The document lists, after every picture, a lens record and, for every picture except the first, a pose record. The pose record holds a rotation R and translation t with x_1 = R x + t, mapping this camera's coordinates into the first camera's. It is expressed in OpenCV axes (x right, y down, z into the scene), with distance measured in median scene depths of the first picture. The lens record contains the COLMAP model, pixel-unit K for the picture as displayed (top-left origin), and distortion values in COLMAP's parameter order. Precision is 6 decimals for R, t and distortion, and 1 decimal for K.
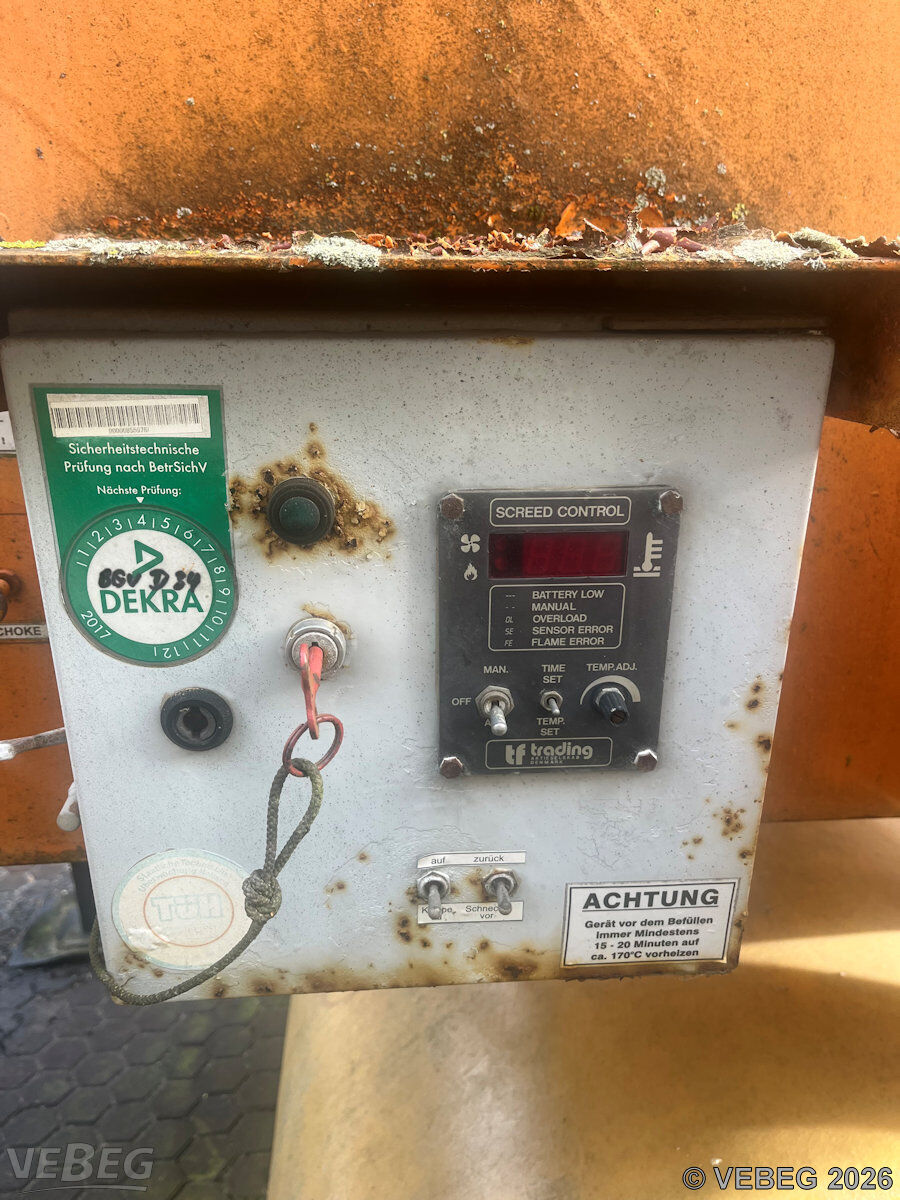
lens RADIAL K [[918.6, 0, 450.7], [0, 918.6, 619.1], [0, 0, 1]] dist [0.071954, -0.127308]
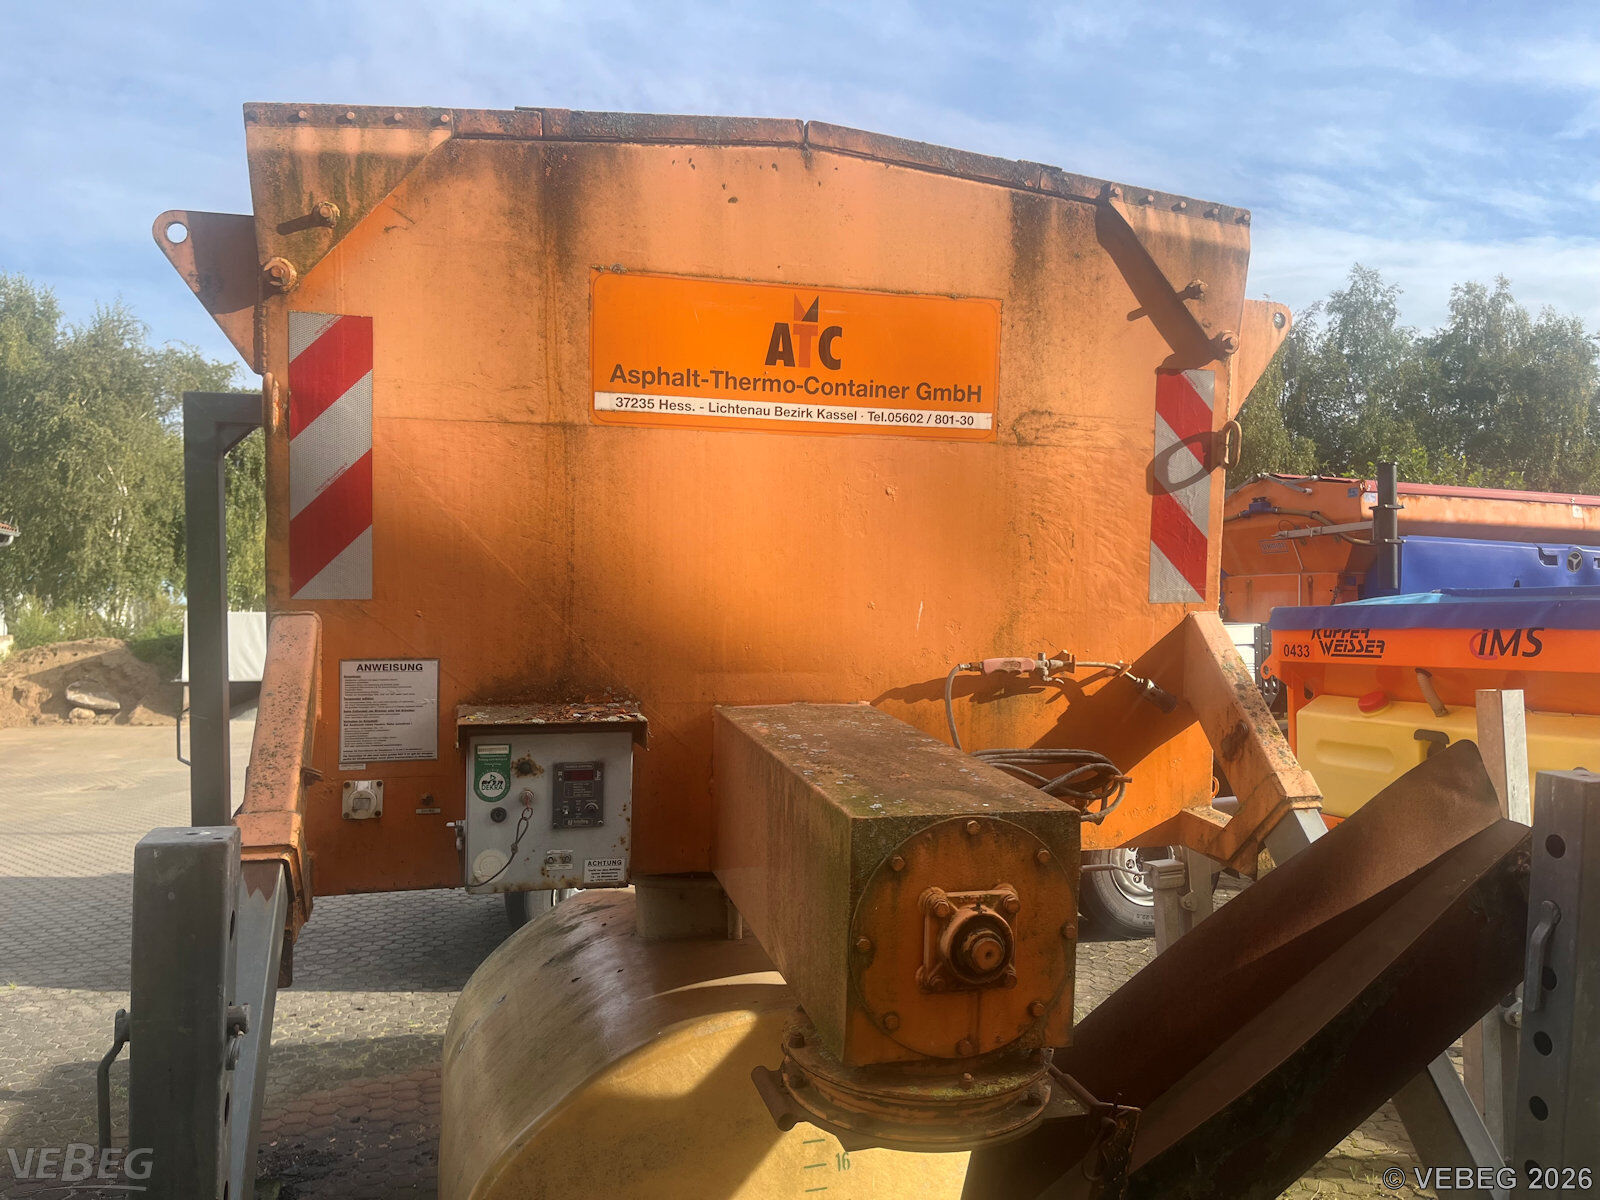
lens RADIAL K [[1211.5, 0, 800.0], [0, 1211.5, 600.0], [0, 0, 1]] dist [0.074894, -0.124124]
pose [[0.980279, 0.010449, 0.197342, -0.013122], [0.052539, 0.948882, -0.311228, 0.959515], [-0.190506, 0.315459, 0.929620, -4.746730]]
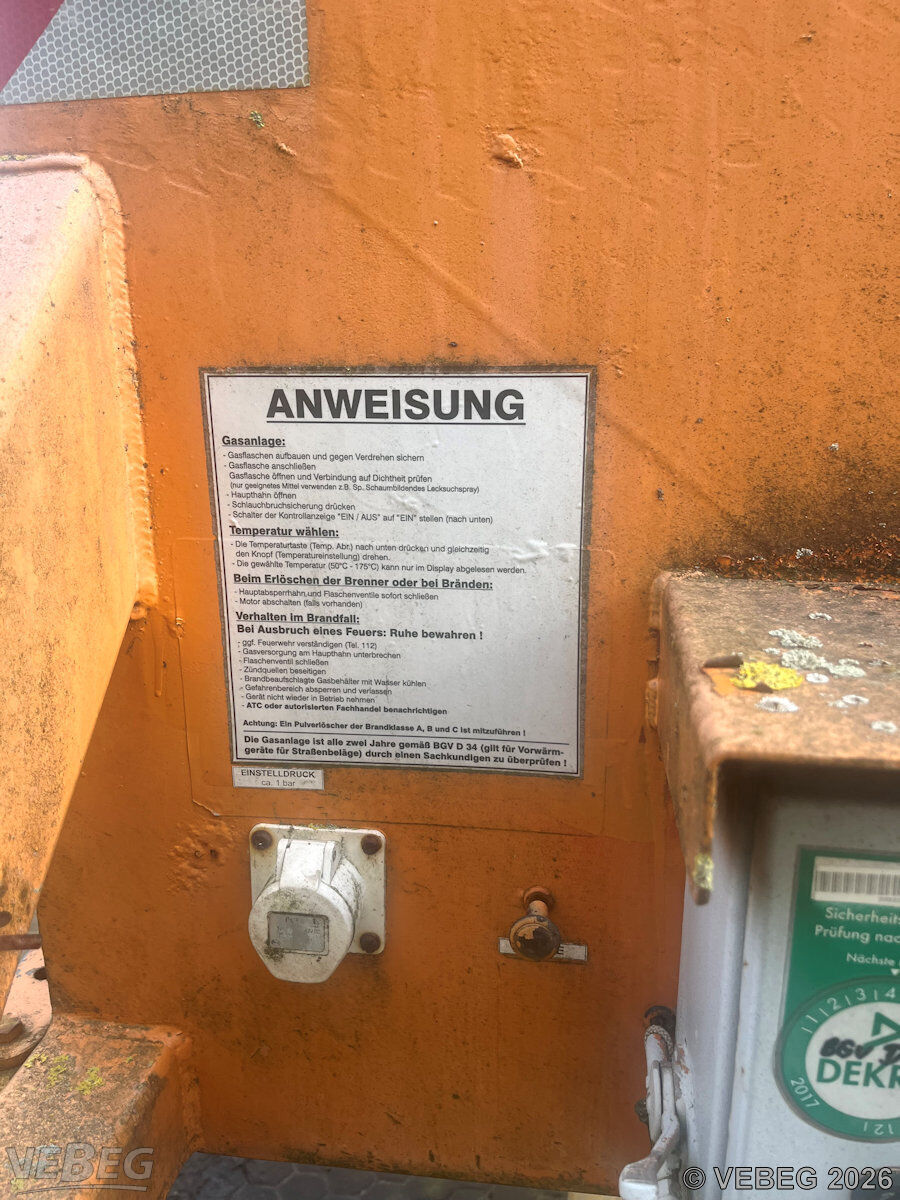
lens RADIAL K [[908.6, 0, 450.0], [0, 908.6, 600.0], [0, 0, 1]] dist [0.074894, -0.124124]
pose [[0.977434, 0.046815, -0.205989, -0.480464], [-0.070500, 0.991518, -0.109187, -0.288707], [0.199130, 0.121245, 0.972444, 0.044184]]
